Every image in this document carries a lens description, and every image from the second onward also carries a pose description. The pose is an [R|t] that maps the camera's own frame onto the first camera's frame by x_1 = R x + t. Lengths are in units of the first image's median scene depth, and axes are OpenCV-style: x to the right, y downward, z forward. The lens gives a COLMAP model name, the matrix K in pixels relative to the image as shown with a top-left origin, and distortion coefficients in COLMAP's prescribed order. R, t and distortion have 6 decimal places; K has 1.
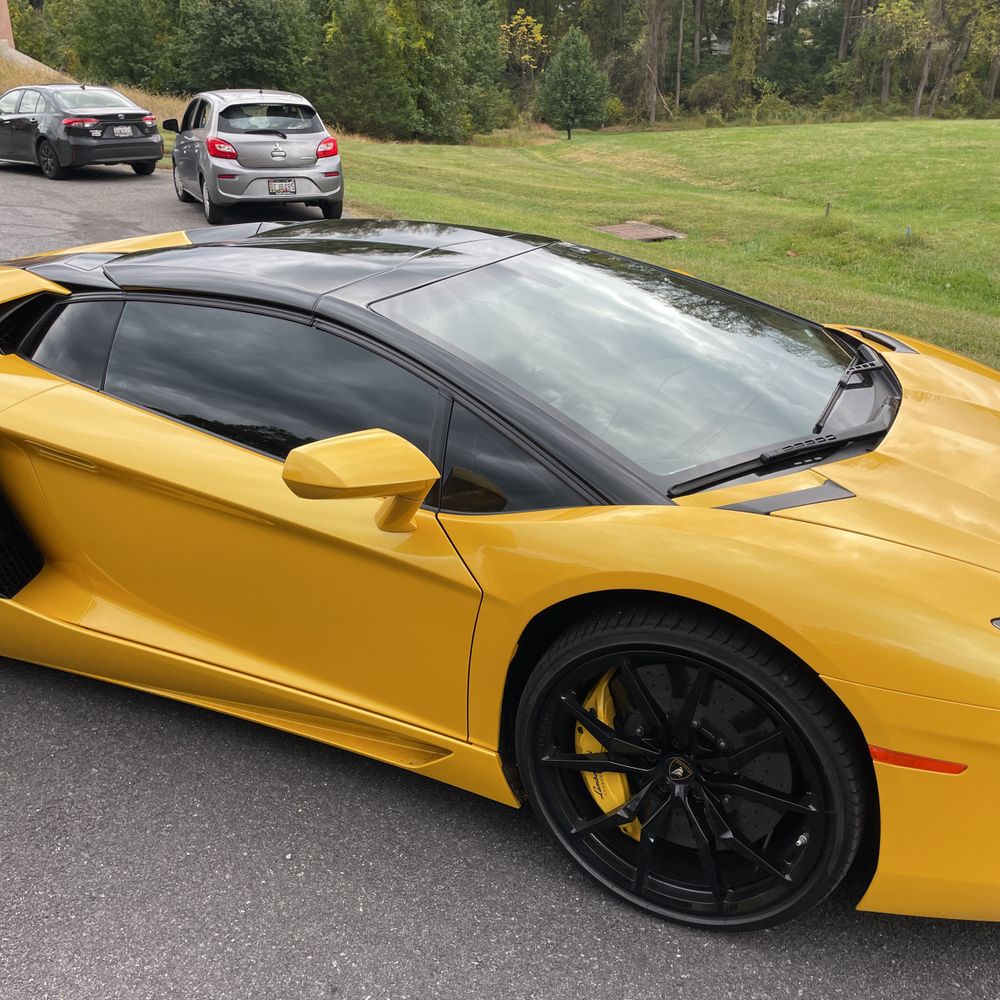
lens RADIAL K [[1022.5, 0, 499.1], [0, 1022.5, 483.7], [0, 0, 1]] dist [0.032407, 0.000000]
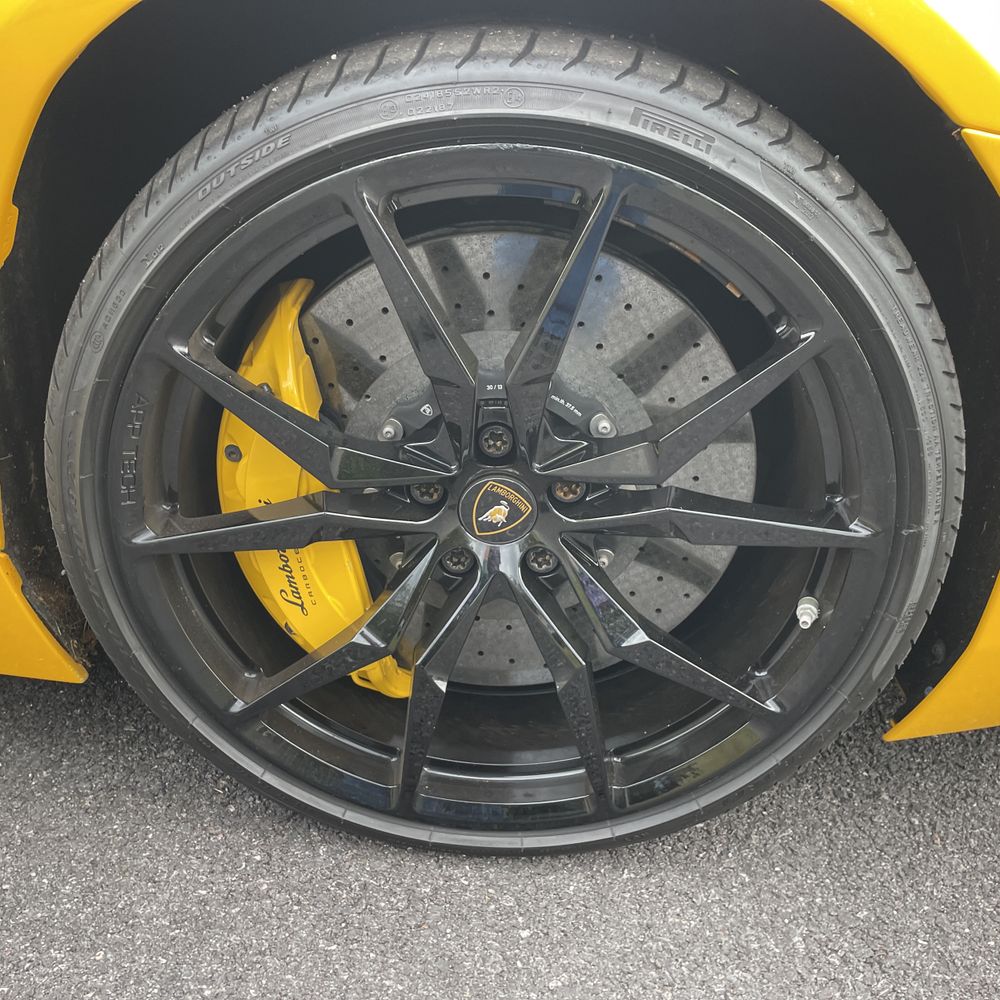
lens RADIAL K [[1022.5, 0, 495.1], [0, 1022.5, 492.1], [0, 0, 1]] dist [0.032407, 0.000000]
pose [[0.907901, -0.119778, 0.401707, 0.013534], [0.059854, 0.985530, 0.158582, 0.204445], [-0.414889, -0.119933, 0.901933, 0.625723]]
